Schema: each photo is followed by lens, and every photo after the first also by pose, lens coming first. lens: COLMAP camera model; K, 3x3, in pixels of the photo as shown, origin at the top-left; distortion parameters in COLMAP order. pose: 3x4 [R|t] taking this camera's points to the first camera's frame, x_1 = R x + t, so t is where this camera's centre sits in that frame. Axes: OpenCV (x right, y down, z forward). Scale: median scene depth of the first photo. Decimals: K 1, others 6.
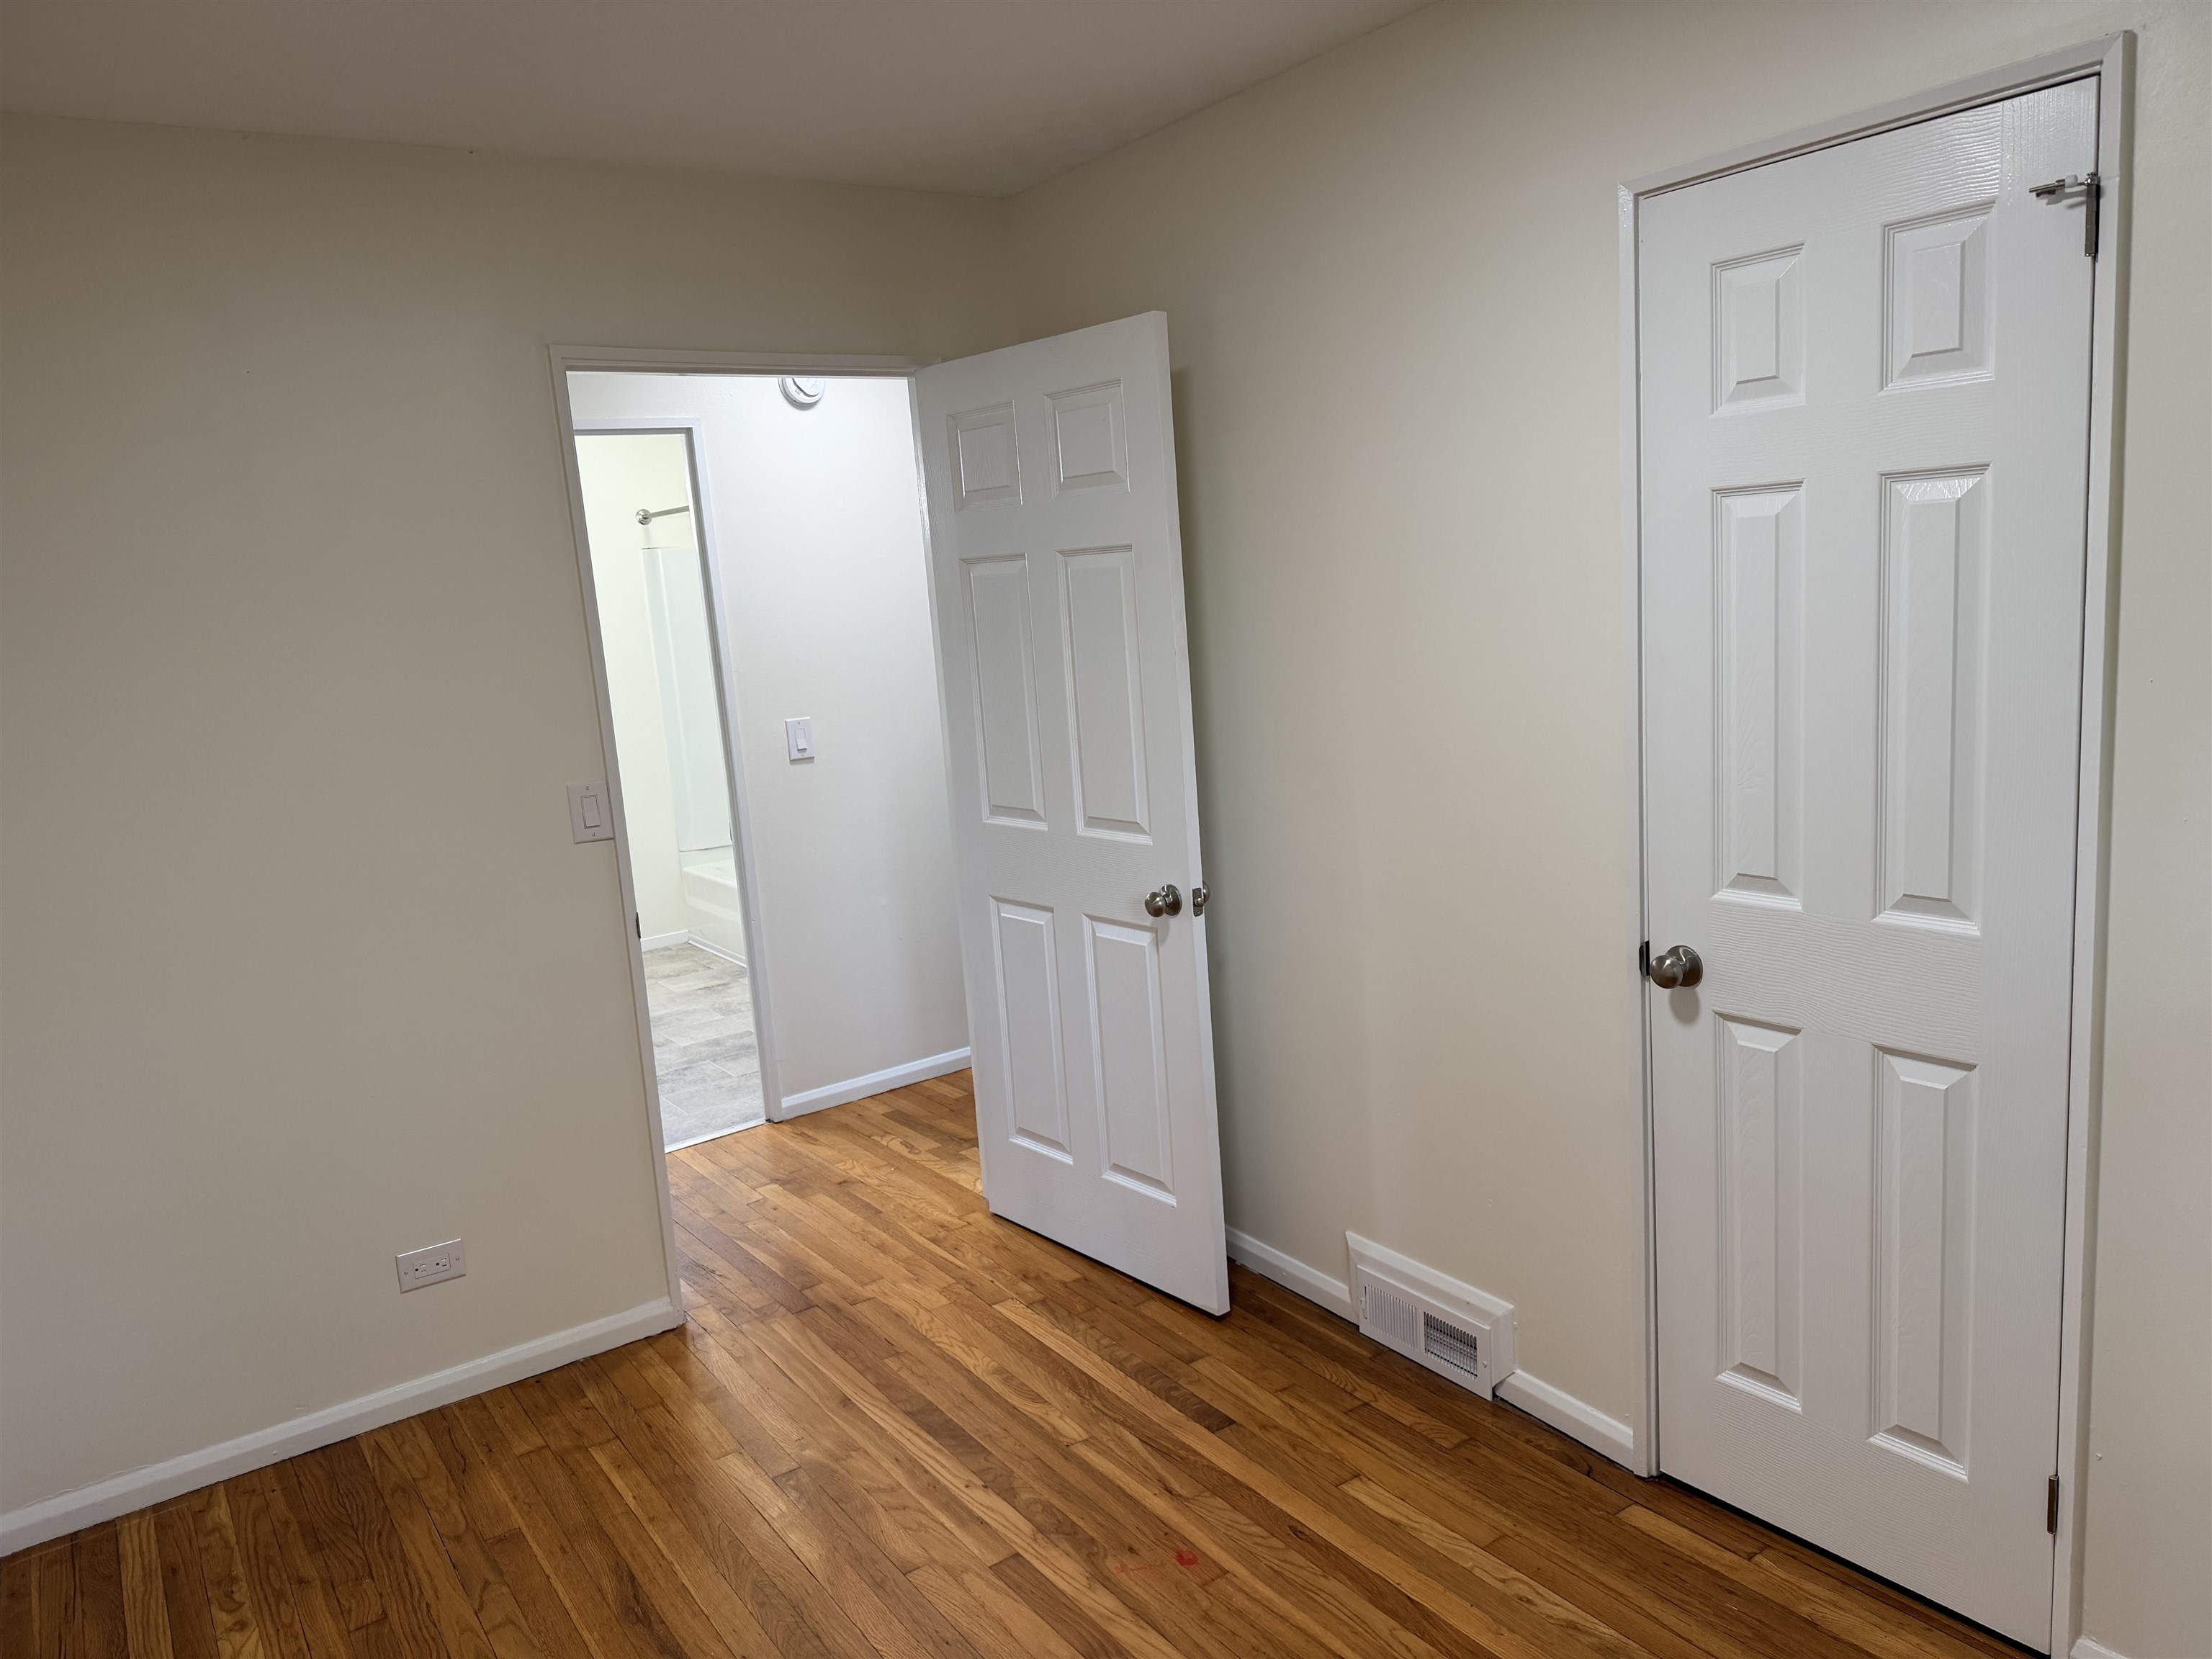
lens RADIAL K [[1551.2, 0, 1107.6], [0, 1551.2, 827.5], [0, 0, 1]] dist [-0.001442, -0.002552]
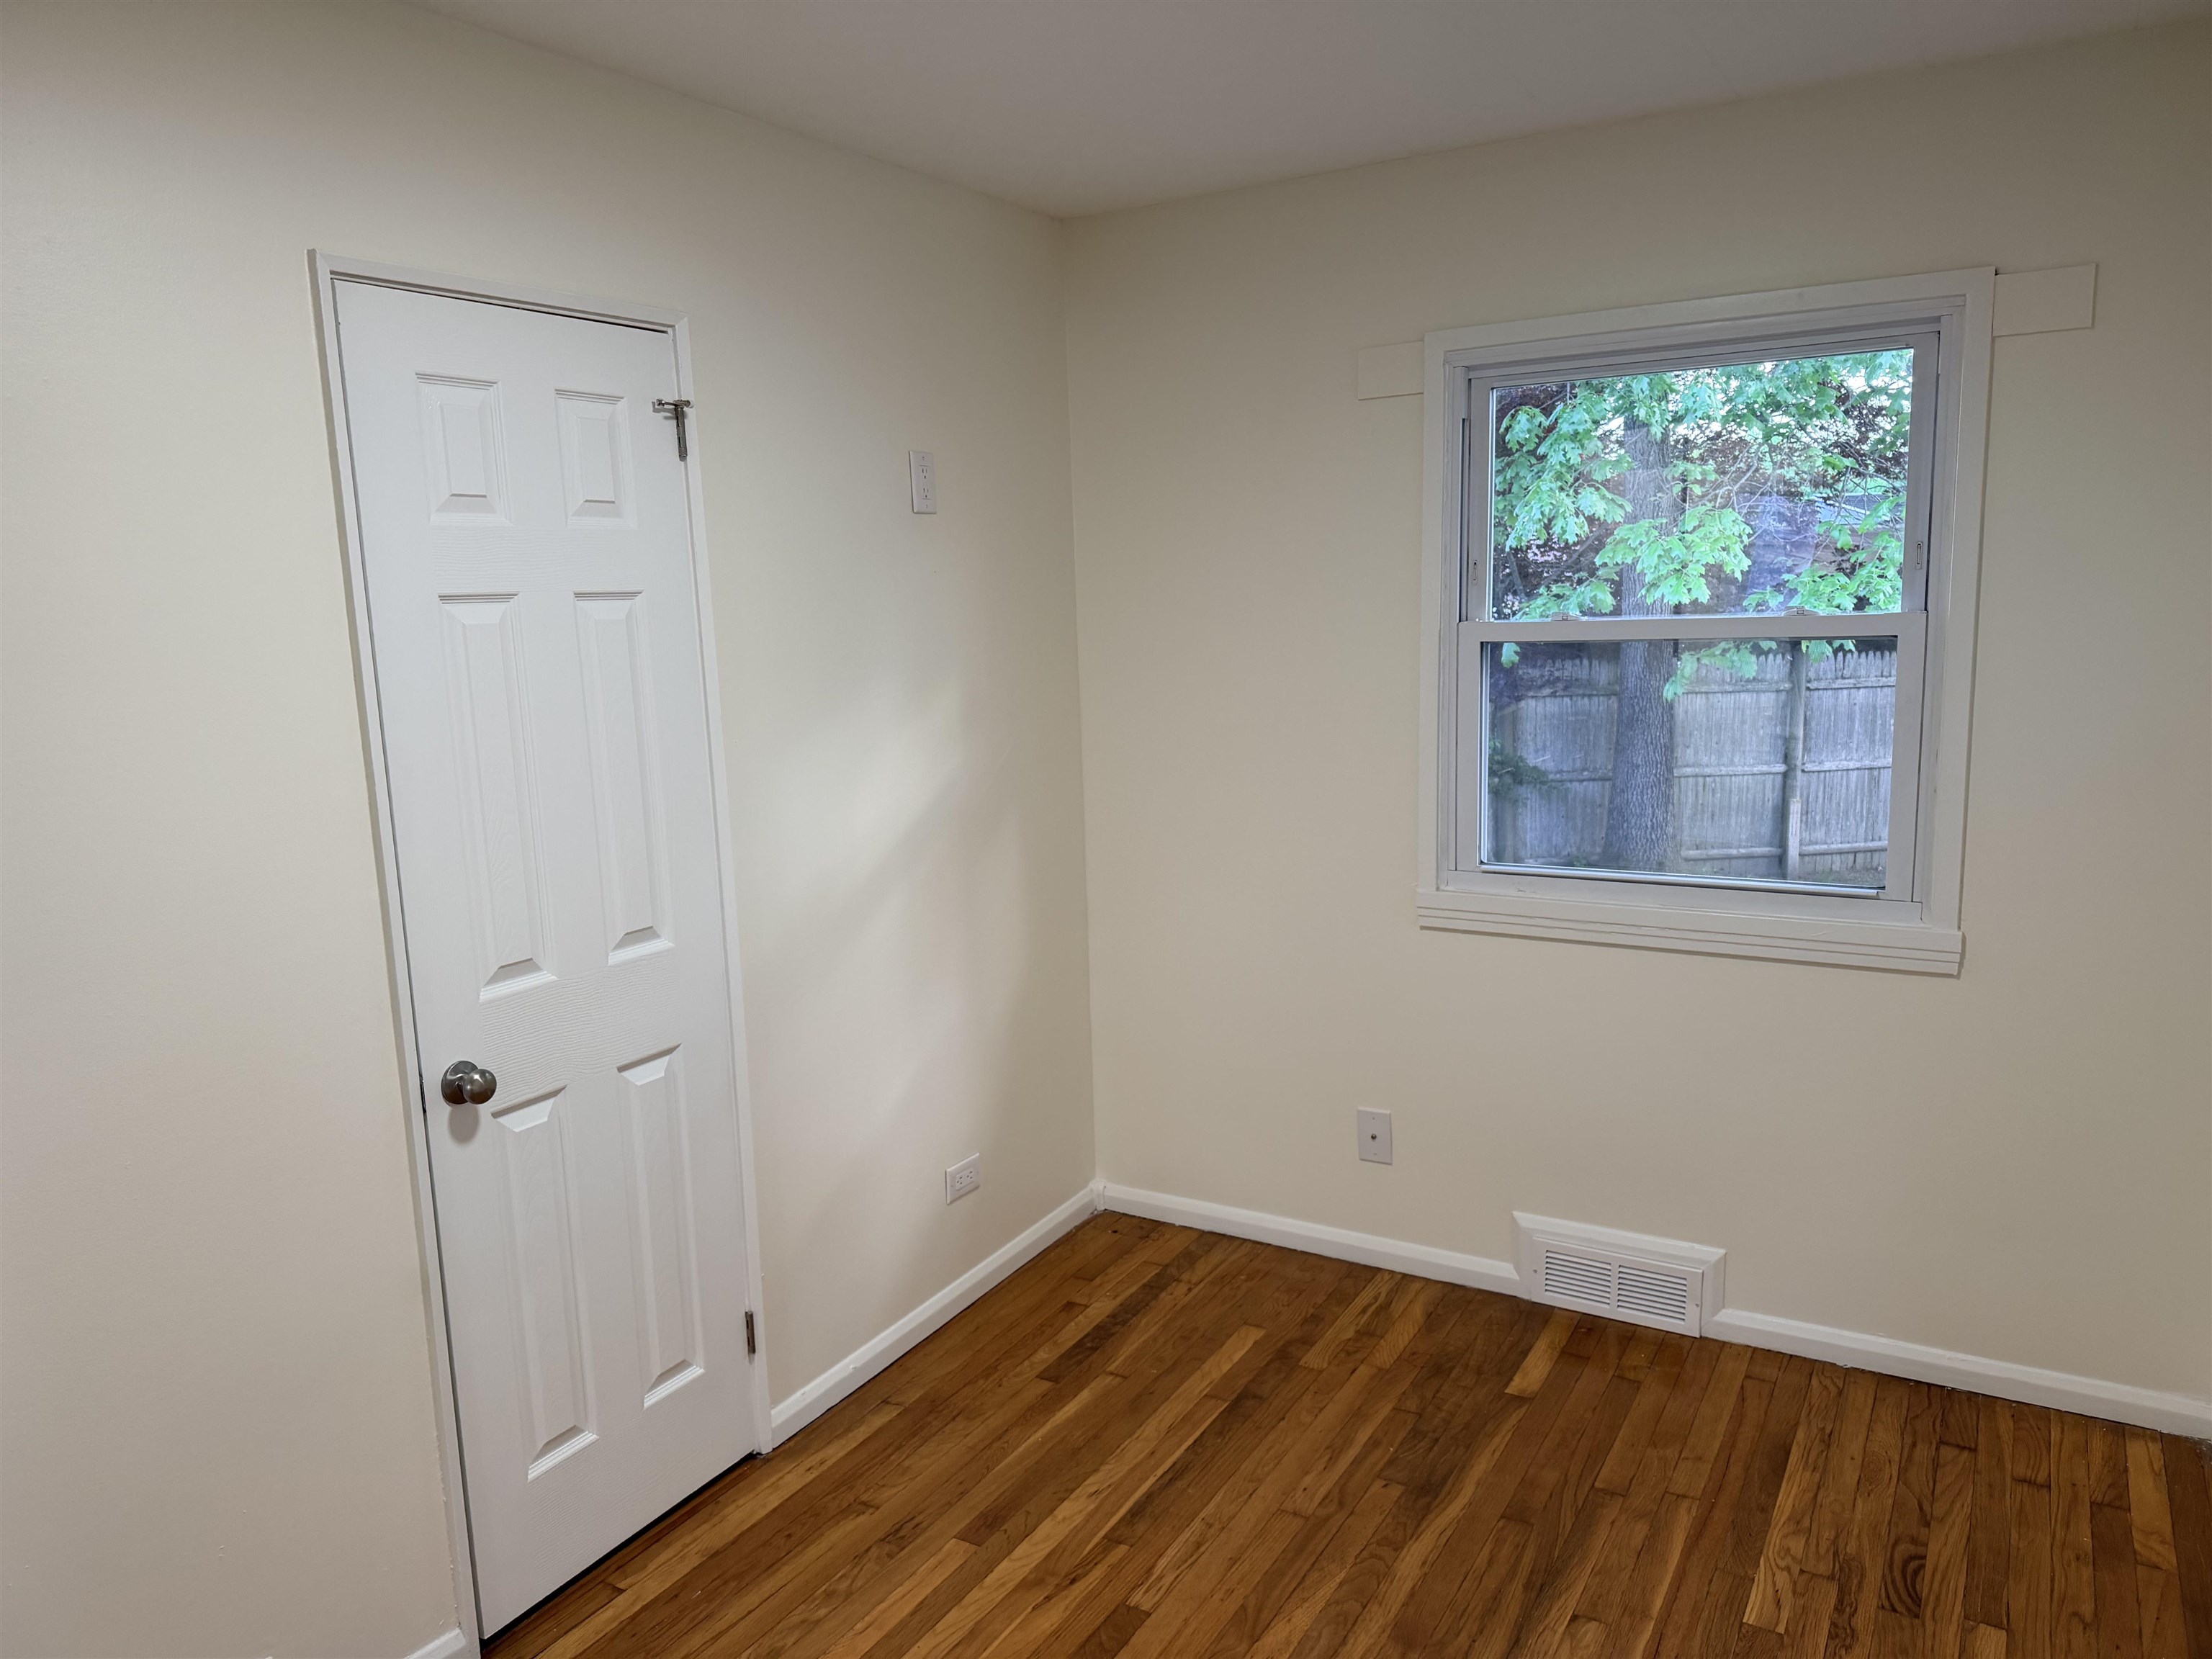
lens RADIAL K [[1551.2, 0, 1108.3], [0, 1551.2, 835.2], [0, 0, 1]] dist [-0.001442, -0.002552]
pose [[-0.407812, -0.049402, 0.911728, -0.732404], [0.216576, 0.964805, 0.149151, -0.127575], [-0.887009, 0.258284, -0.382760, 1.070638]]
